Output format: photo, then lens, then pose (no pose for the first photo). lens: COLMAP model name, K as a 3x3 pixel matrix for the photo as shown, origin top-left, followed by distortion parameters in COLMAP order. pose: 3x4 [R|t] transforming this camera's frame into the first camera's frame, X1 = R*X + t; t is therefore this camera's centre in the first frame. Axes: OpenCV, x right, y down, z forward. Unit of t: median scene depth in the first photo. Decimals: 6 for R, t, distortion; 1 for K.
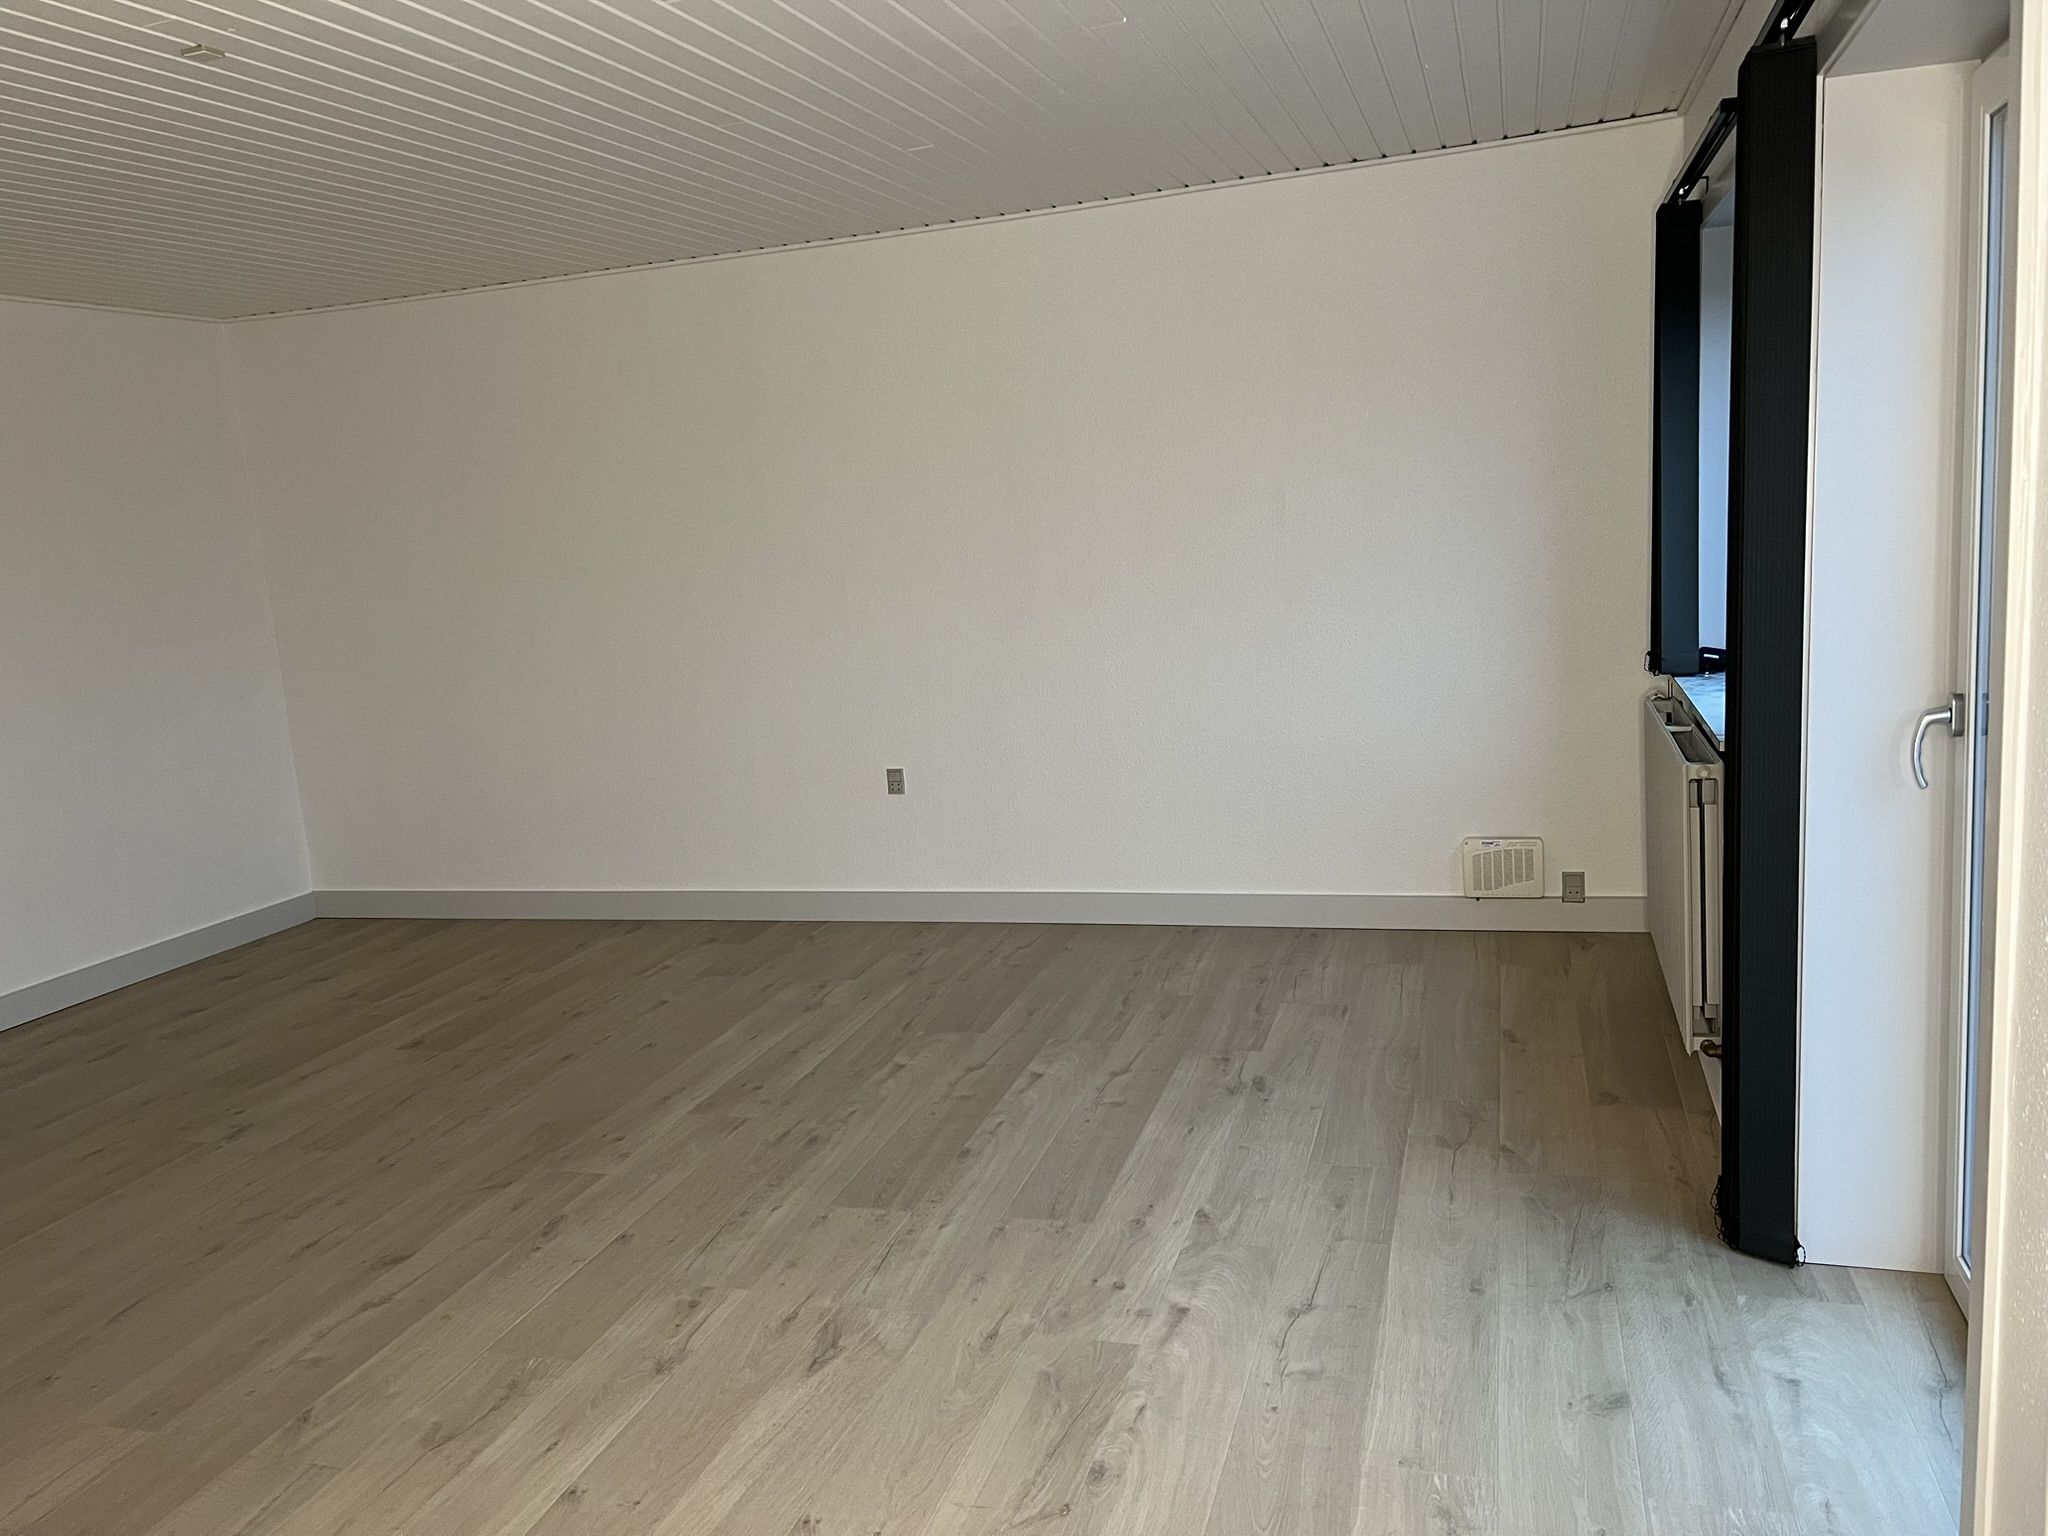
lens RADIAL K [[1538.8, 0, 1024.0], [0, 1538.8, 768.0], [0, 0, 1]] dist [0.077392, -0.089353]
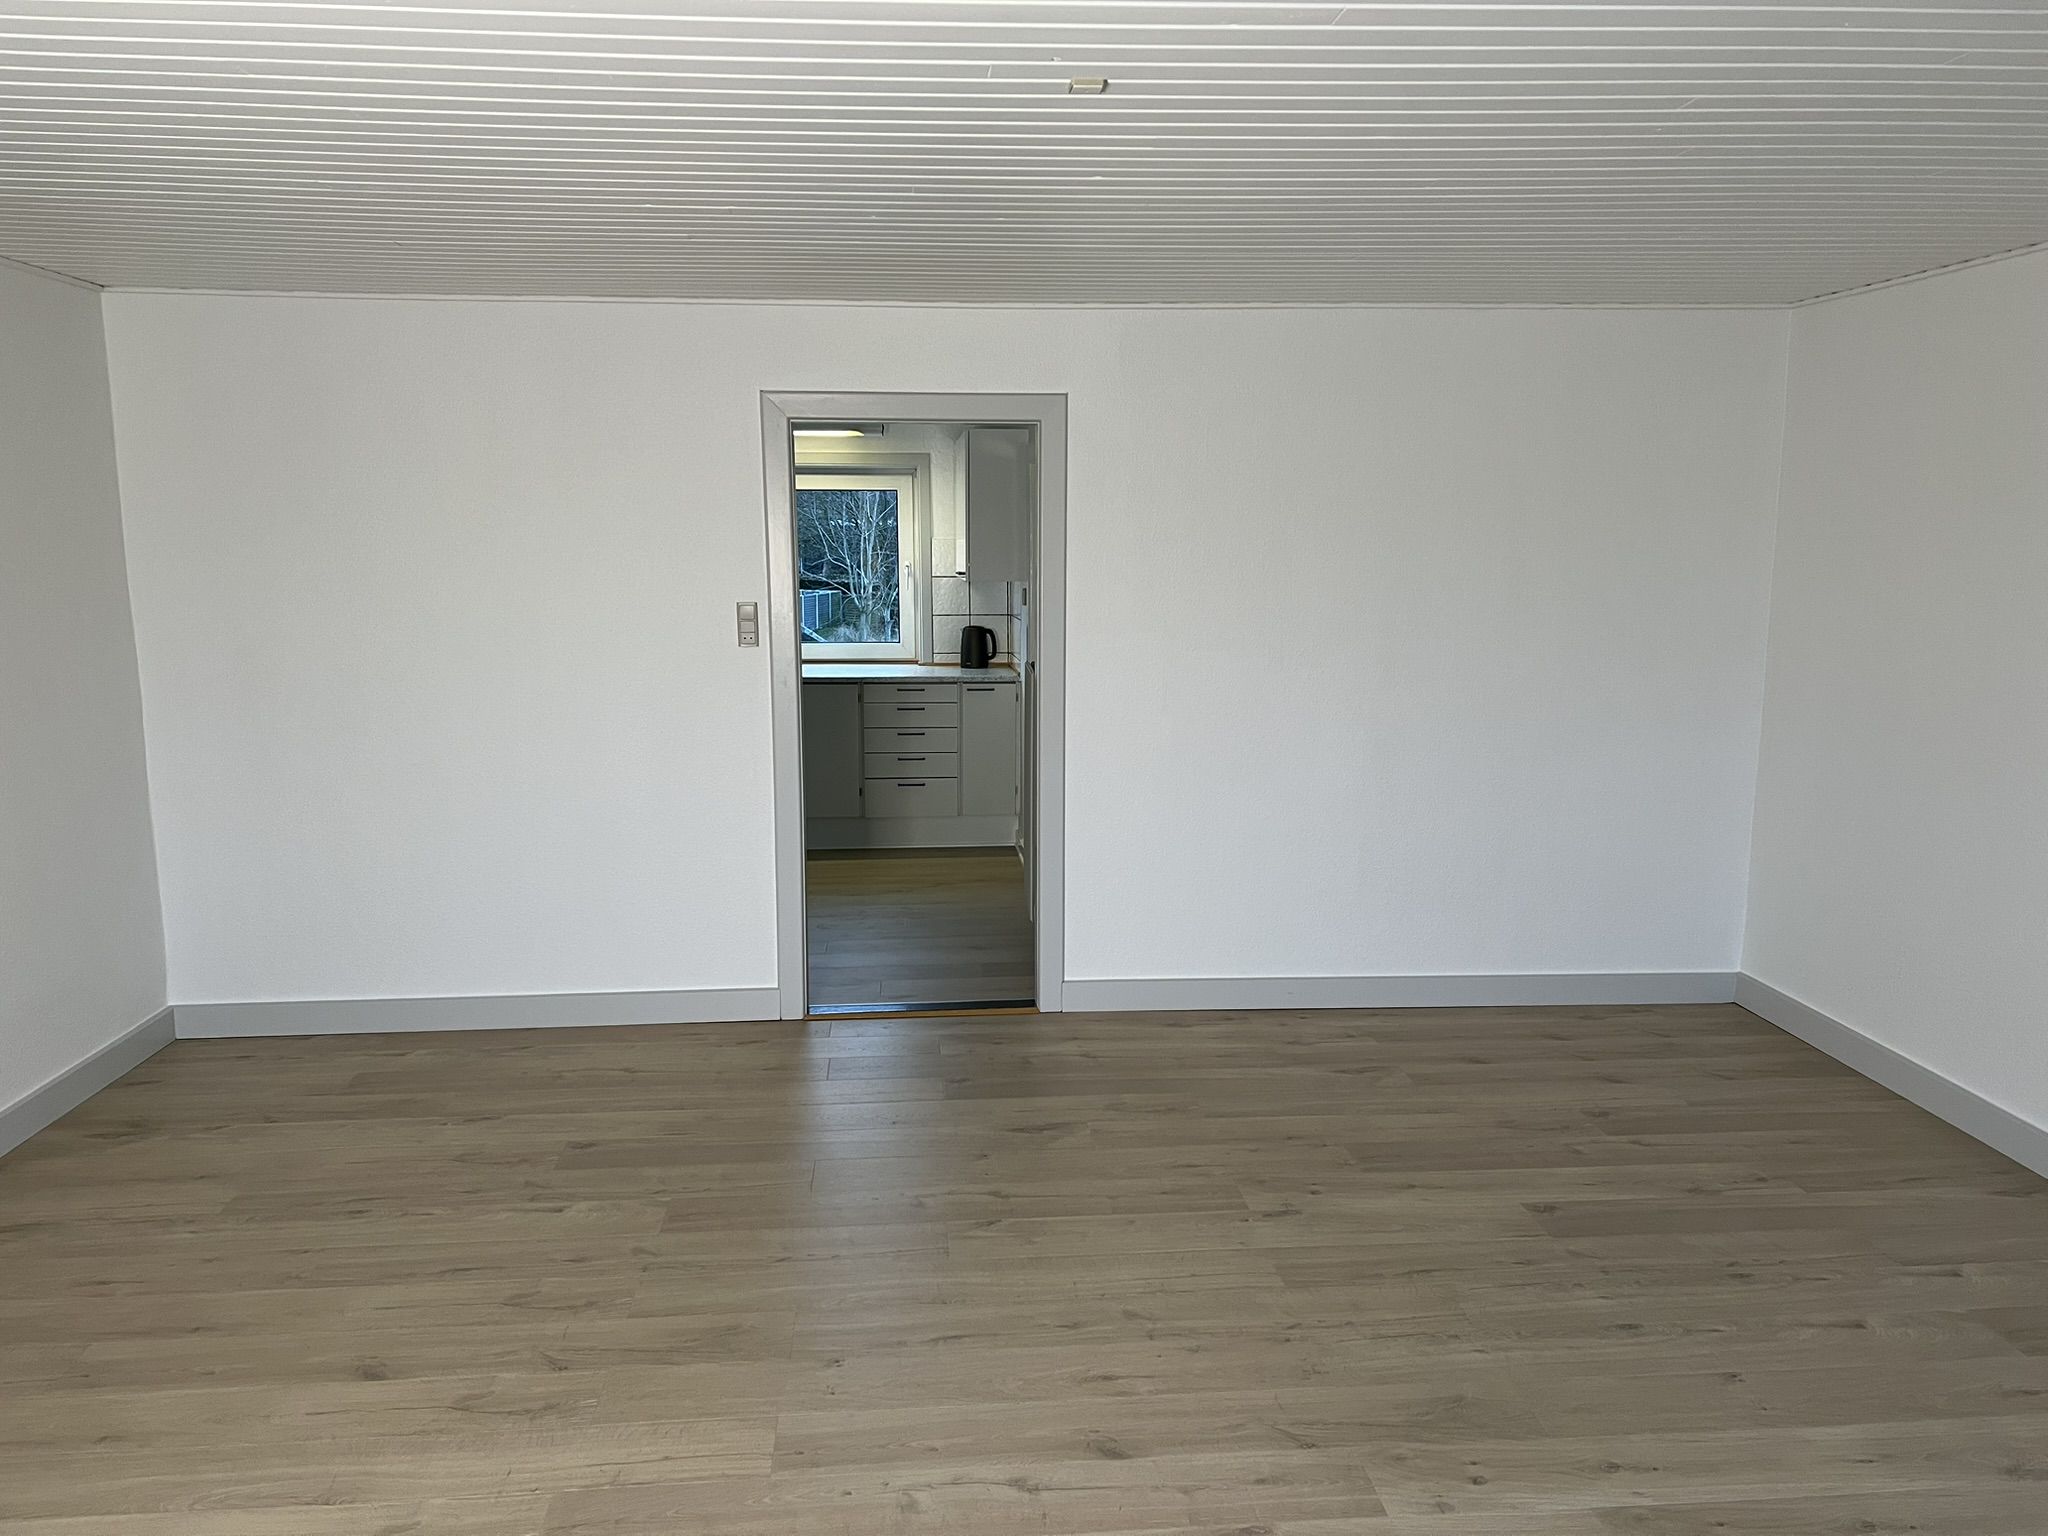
lens RADIAL K [[1538.8, 0, 1024.0], [0, 1538.8, 768.0], [0, 0, 1]] dist [0.077392, -0.089353]
pose [[0.371825, 0.219441, -0.901993, 0.275857], [-0.177392, 0.970549, 0.162994, -0.186392], [0.911196, 0.099401, 0.399801, 0.535652]]
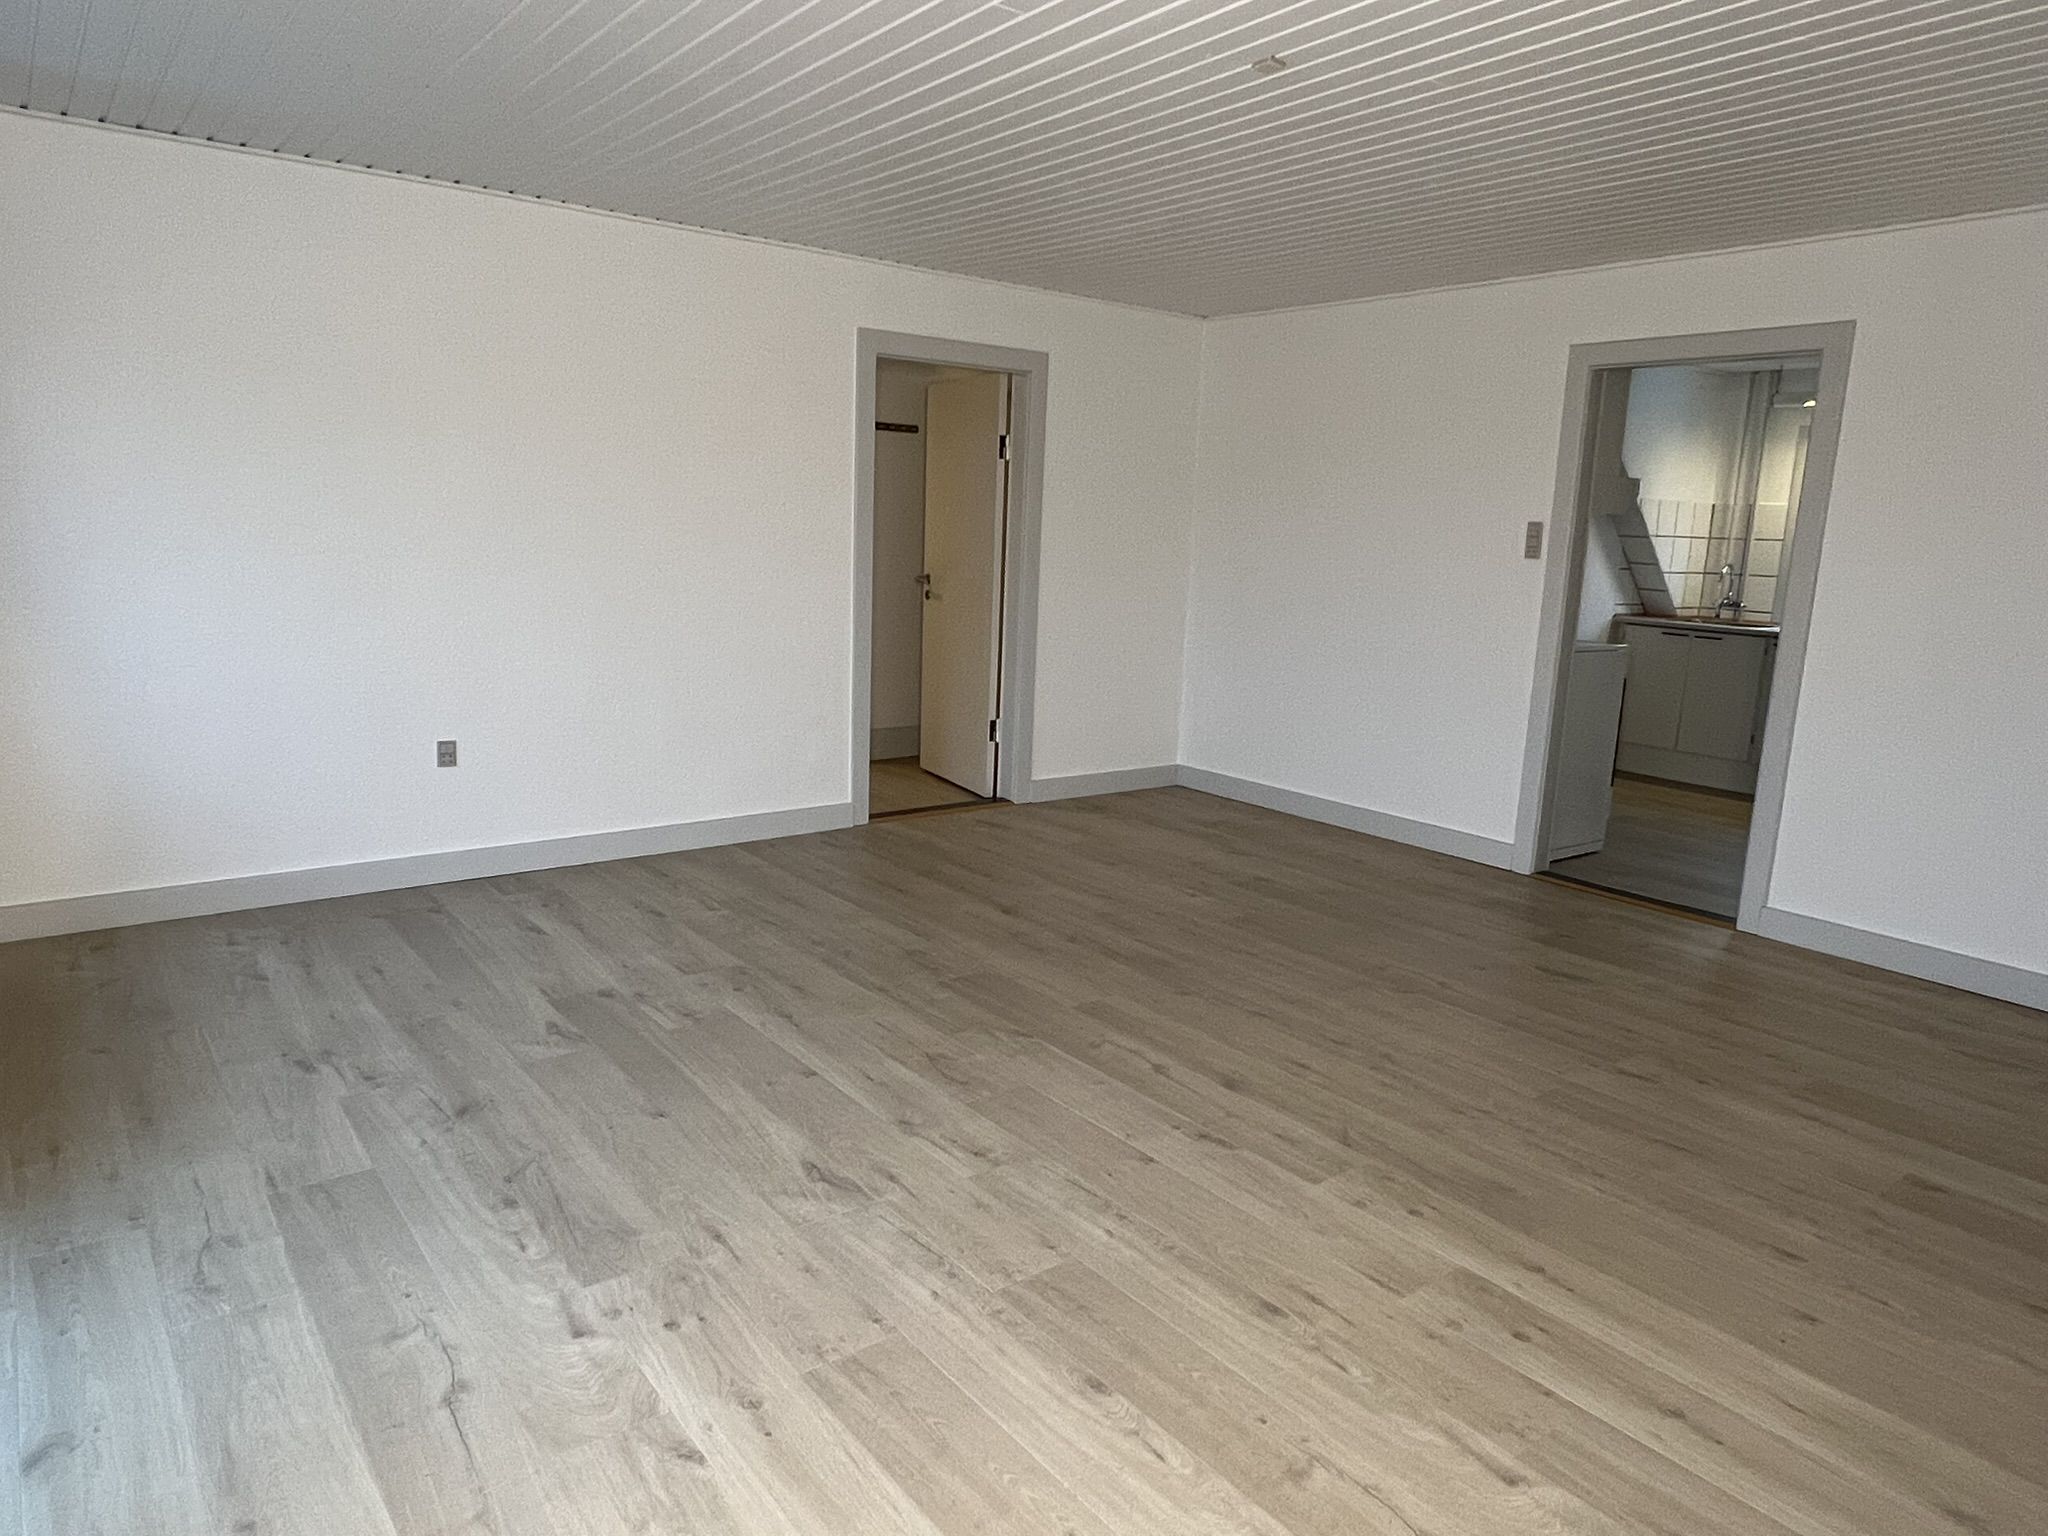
lens RADIAL K [[1292.8, 0, 1024.0], [0, 1292.8, 768.0], [0, 0, 1]] dist [0.002534, 0.000378]
pose [[-0.572455, 0.206475, -0.793513, 0.406188], [-0.129165, 0.932982, 0.335947, -0.214574], [0.809699, 0.294808, -0.507421, 1.239794]]
